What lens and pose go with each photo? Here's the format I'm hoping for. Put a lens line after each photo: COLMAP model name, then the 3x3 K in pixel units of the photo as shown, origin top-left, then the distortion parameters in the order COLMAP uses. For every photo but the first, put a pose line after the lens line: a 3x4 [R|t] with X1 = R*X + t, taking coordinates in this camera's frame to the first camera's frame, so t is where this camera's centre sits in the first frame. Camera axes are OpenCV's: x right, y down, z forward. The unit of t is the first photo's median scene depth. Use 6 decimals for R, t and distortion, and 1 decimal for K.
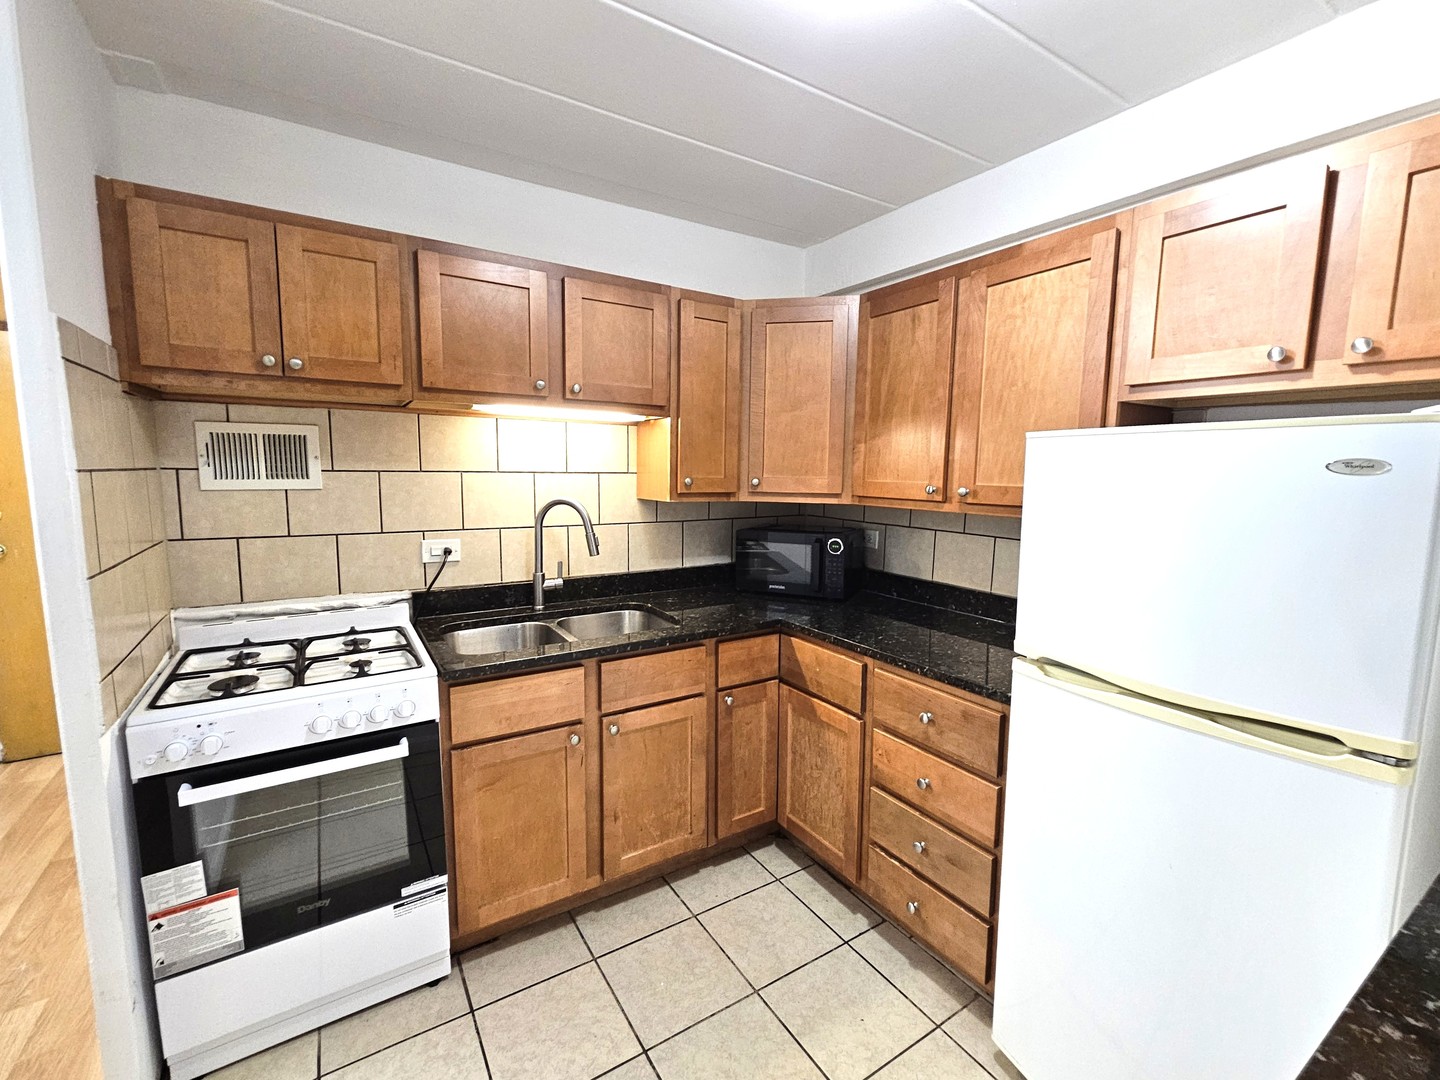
lens RADIAL K [[624.6, 0, 712.7], [0, 624.6, 542.3], [0, 0, 1]] dist [-0.000426, -0.000034]
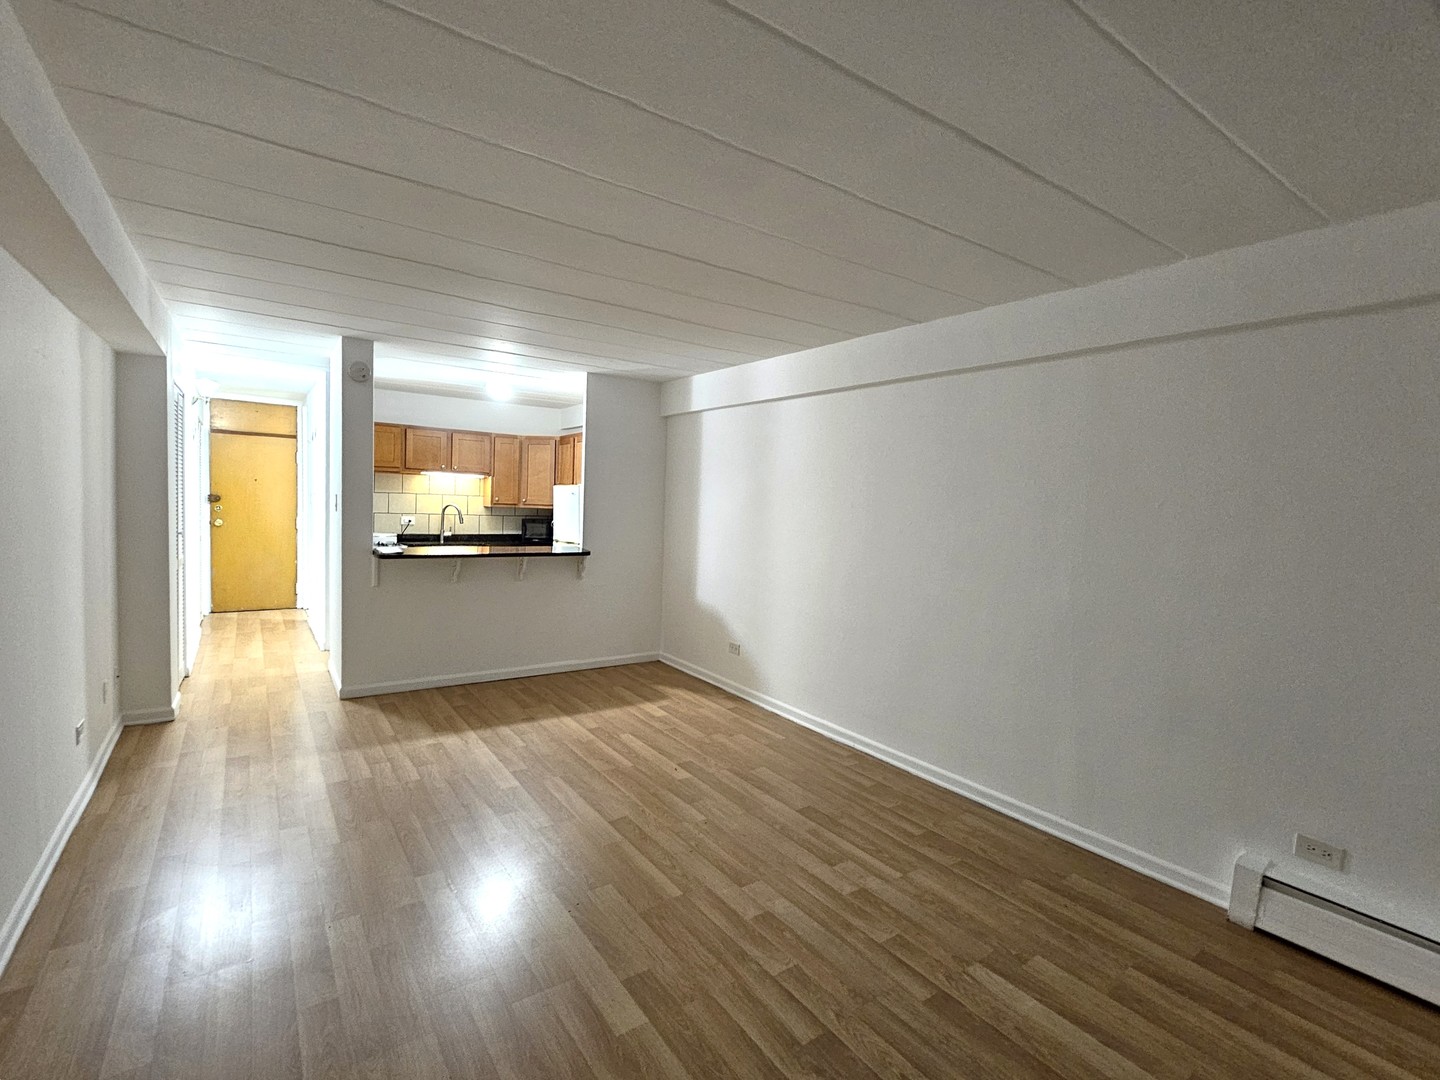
lens RADIAL K [[685.0, 0, 719.3], [0, 685.0, 544.1], [0, 0, 1]] dist [-0.001933, -0.000278]
pose [[0.998698, 0.025956, 0.043914, 0.854272], [-0.023544, 0.998231, -0.054589, 0.255849], [-0.045253, 0.053484, 0.997543, -2.180877]]
